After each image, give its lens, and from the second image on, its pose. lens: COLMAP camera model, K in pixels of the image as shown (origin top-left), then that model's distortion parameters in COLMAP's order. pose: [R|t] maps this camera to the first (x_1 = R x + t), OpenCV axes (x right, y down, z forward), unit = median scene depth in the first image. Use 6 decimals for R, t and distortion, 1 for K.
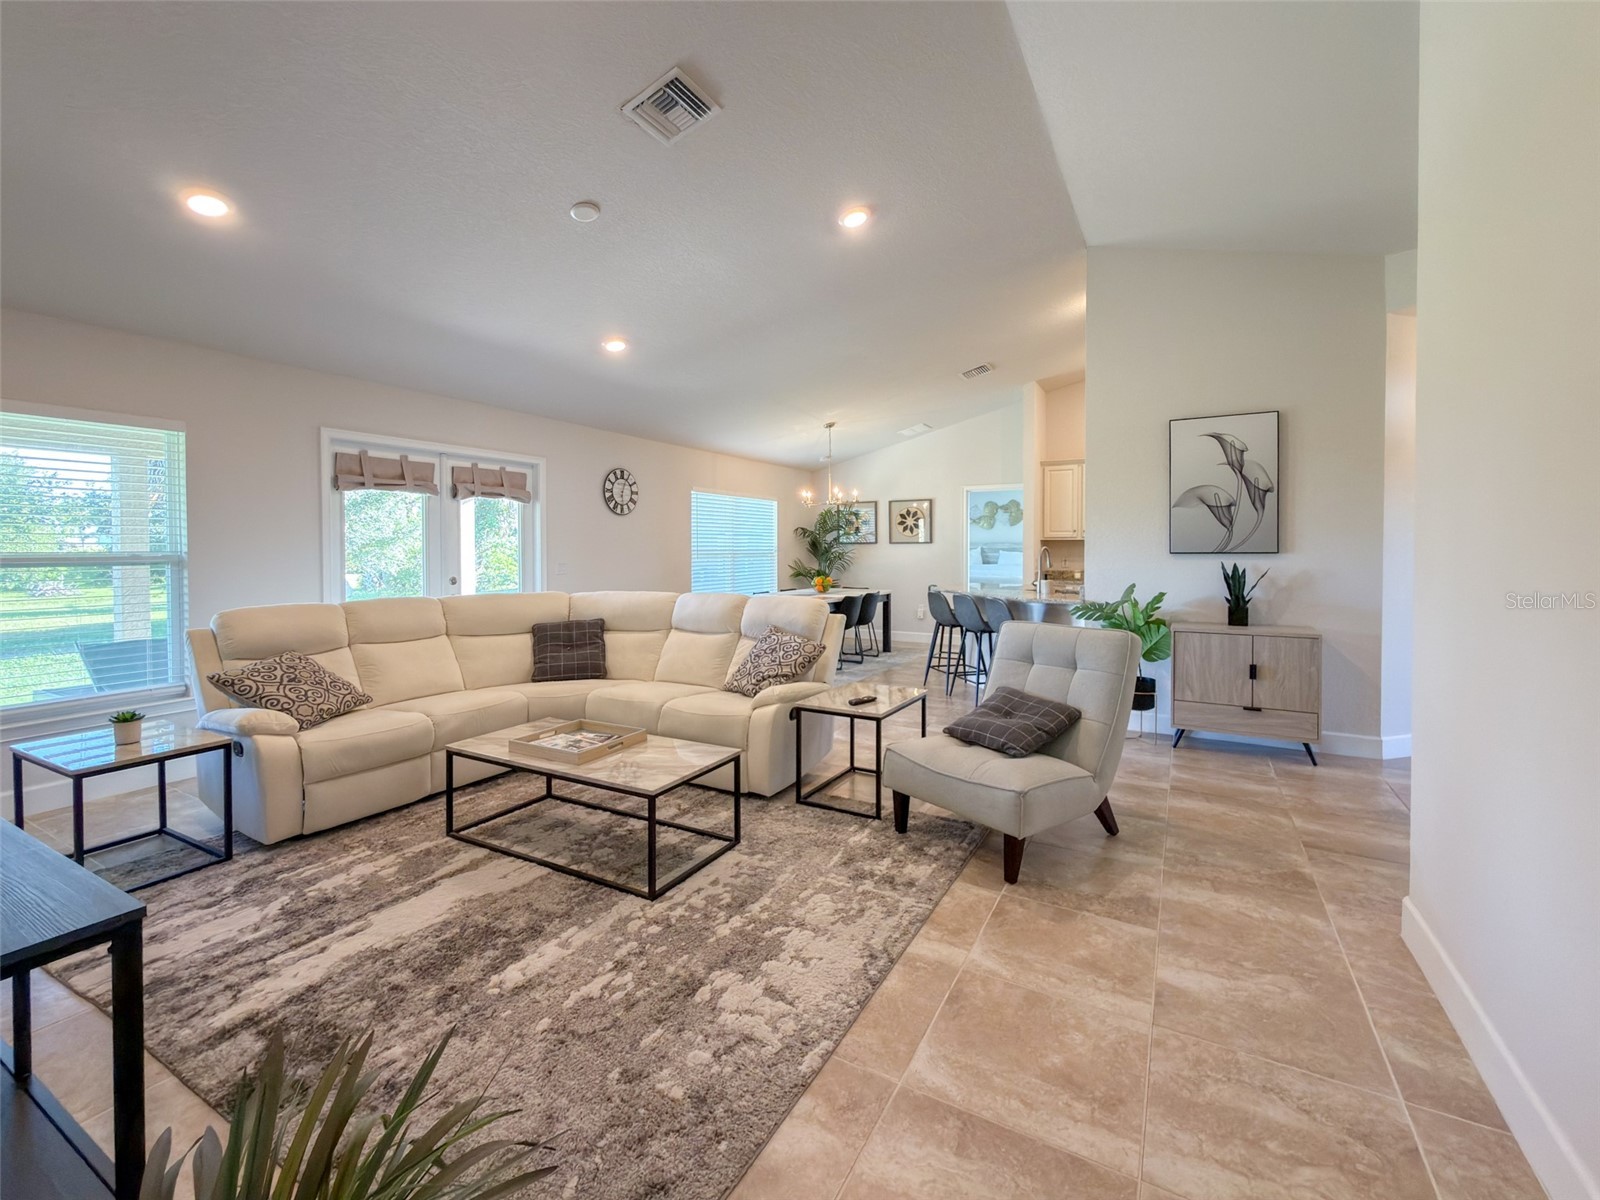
lens RADIAL K [[670.6, 0, 805.6], [0, 670.6, 561.7], [0, 0, 1]] dist [-0.001969, -0.000272]
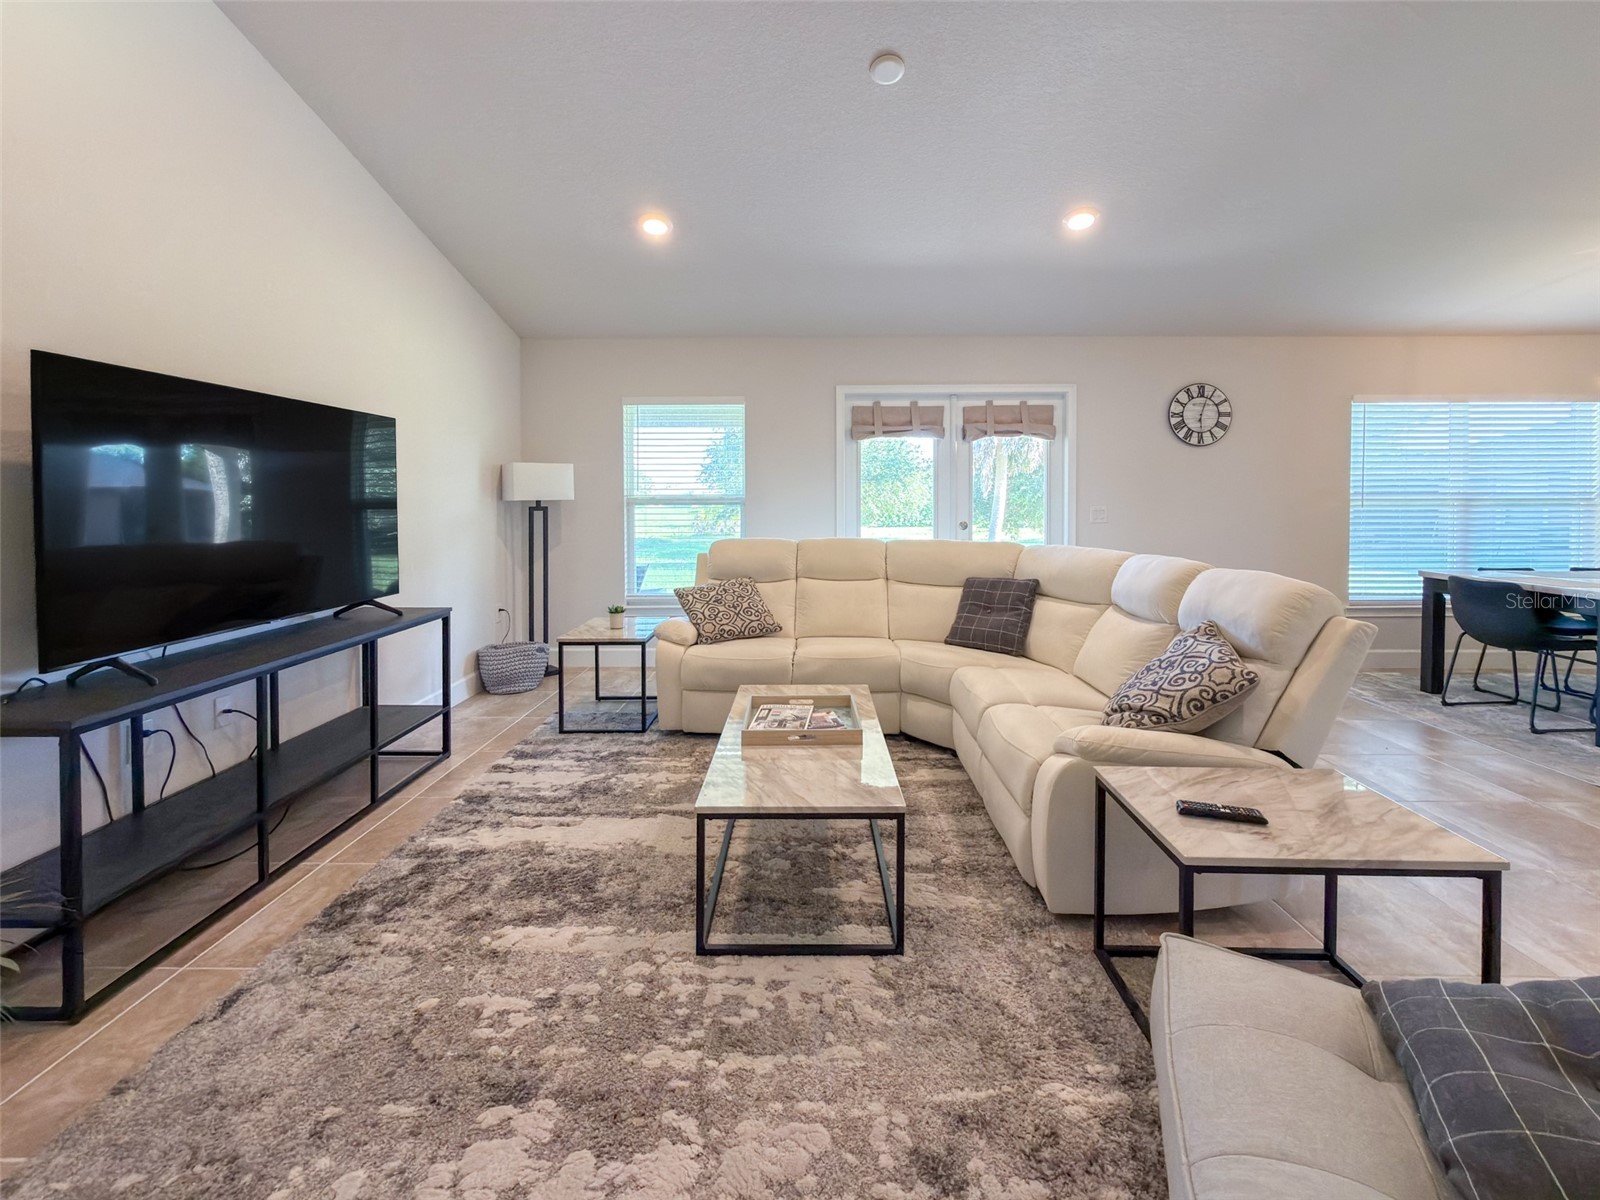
lens RADIAL K [[675.6, 0, 817.0], [0, 675.6, 513.6], [0, 0, 1]] dist [-0.000192, -0.000268]
pose [[0.484984, 0.018842, -0.874320, 0.311100], [-0.014854, 0.999801, 0.013306, 0.002042], [0.874397, 0.006534, 0.485168, 0.480137]]
